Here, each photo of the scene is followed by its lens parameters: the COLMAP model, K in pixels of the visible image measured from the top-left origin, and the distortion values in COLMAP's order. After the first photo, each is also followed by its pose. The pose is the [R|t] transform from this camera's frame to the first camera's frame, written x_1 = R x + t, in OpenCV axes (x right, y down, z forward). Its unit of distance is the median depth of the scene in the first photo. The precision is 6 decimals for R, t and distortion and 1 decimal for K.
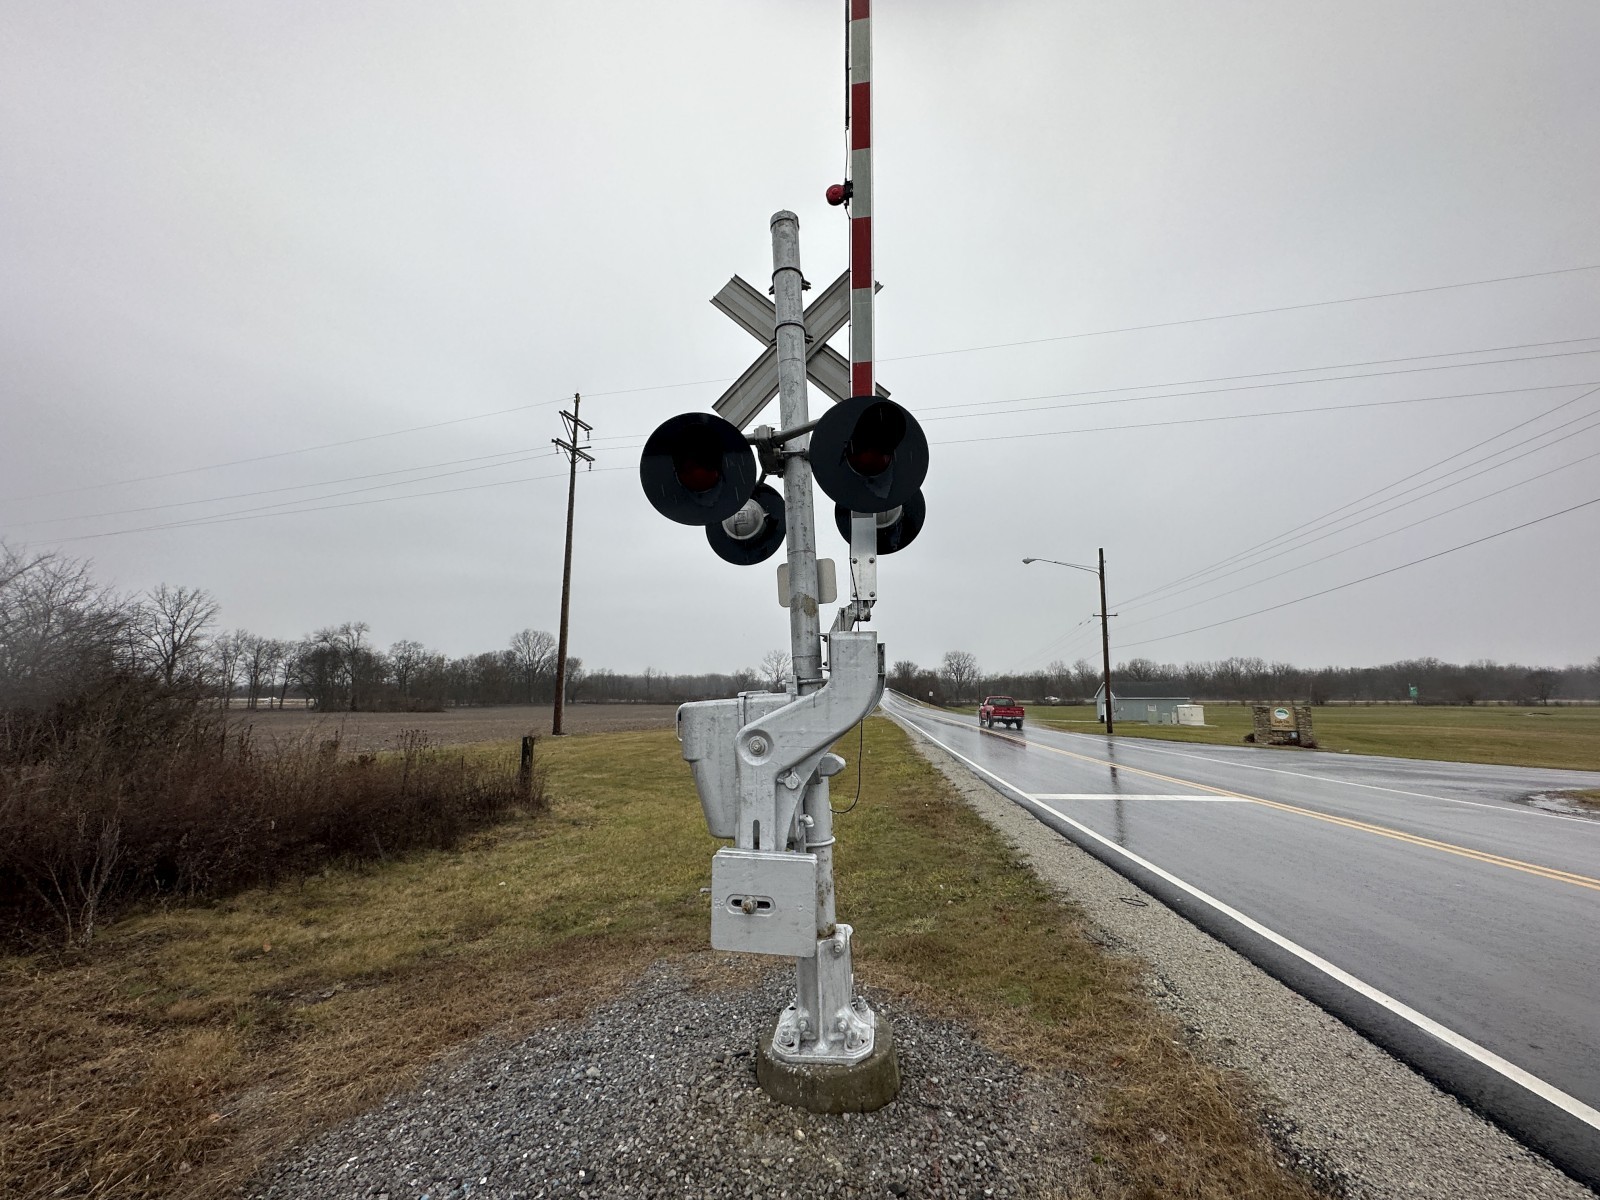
lens RADIAL K [[638.8, 0, 801.7], [0, 638.8, 601.0], [0, 0, 1]] dist [-0.000897, 0.000491]
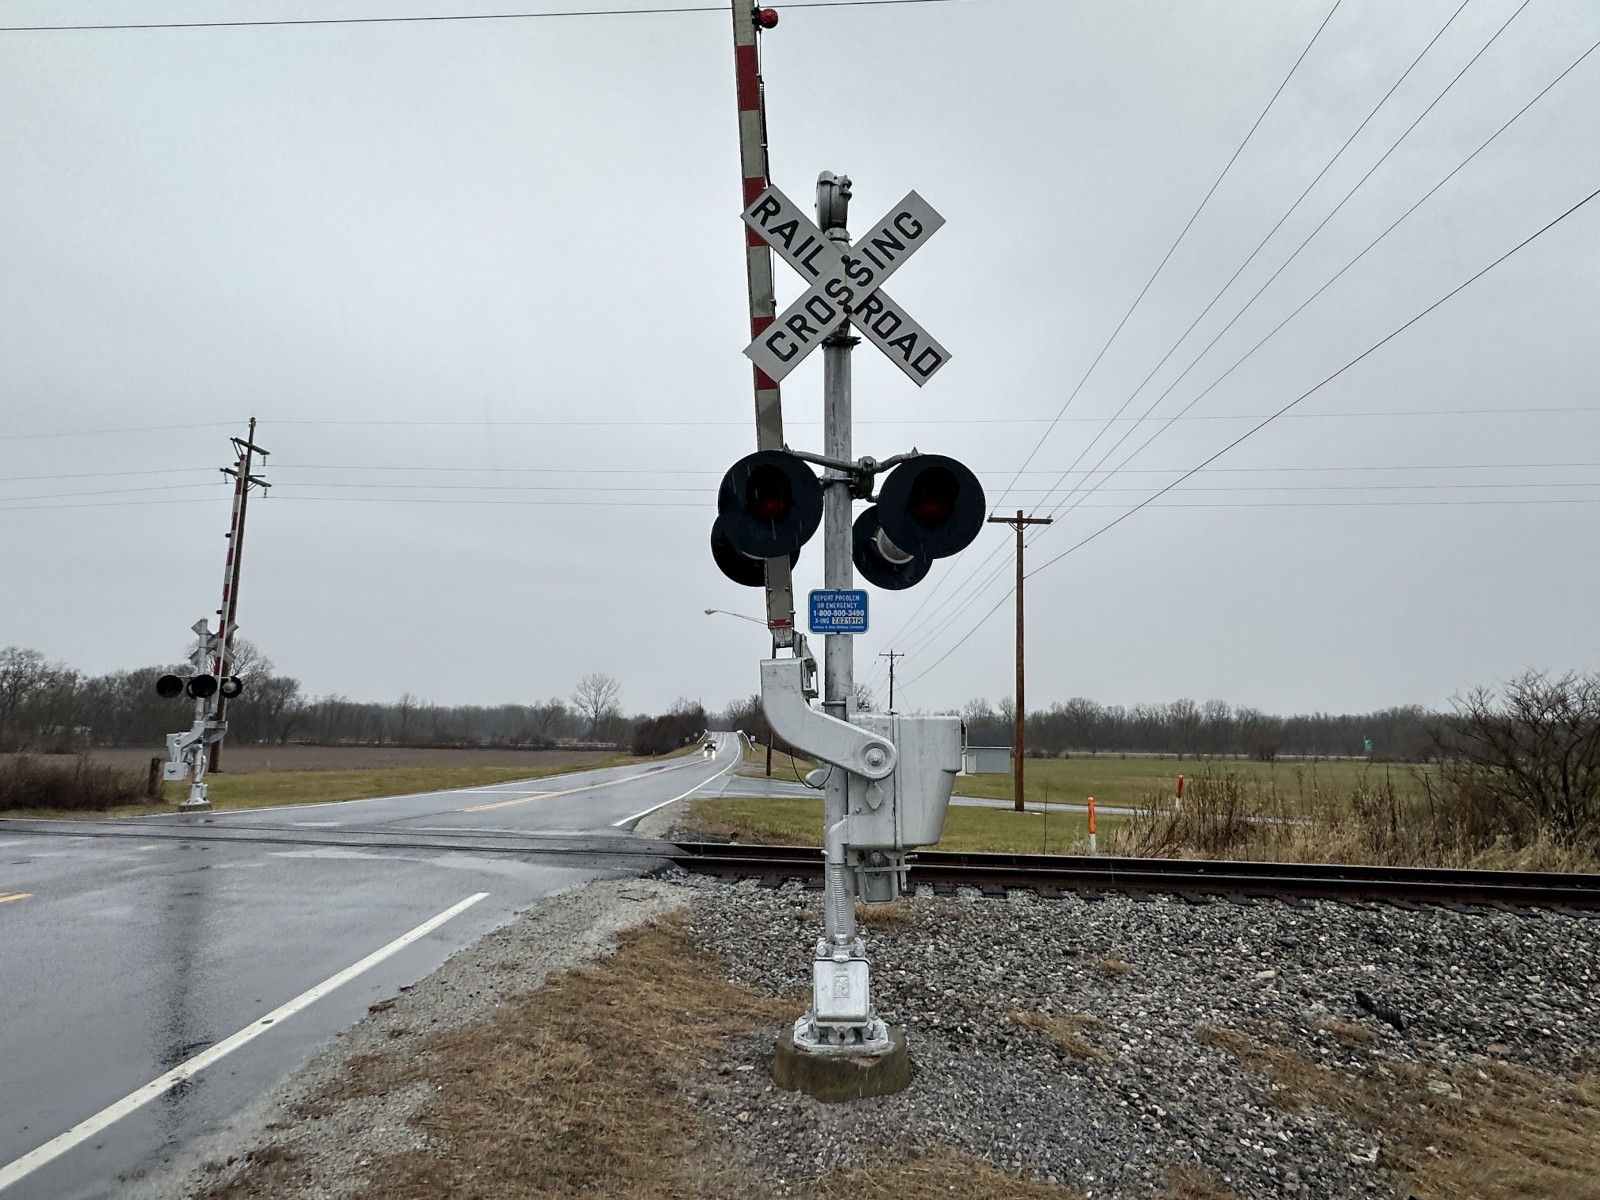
lens RADIAL K [[921.9, 0, 806.0], [0, 921.9, 604.3], [0, 0, 1]] dist [-0.000088, 0.000759]
pose [[0.986636, 0.038868, 0.158239, 0.767429], [-0.038996, 0.999237, -0.002298, -0.220525], [-0.158208, -0.003904, 0.987398, -1.473470]]
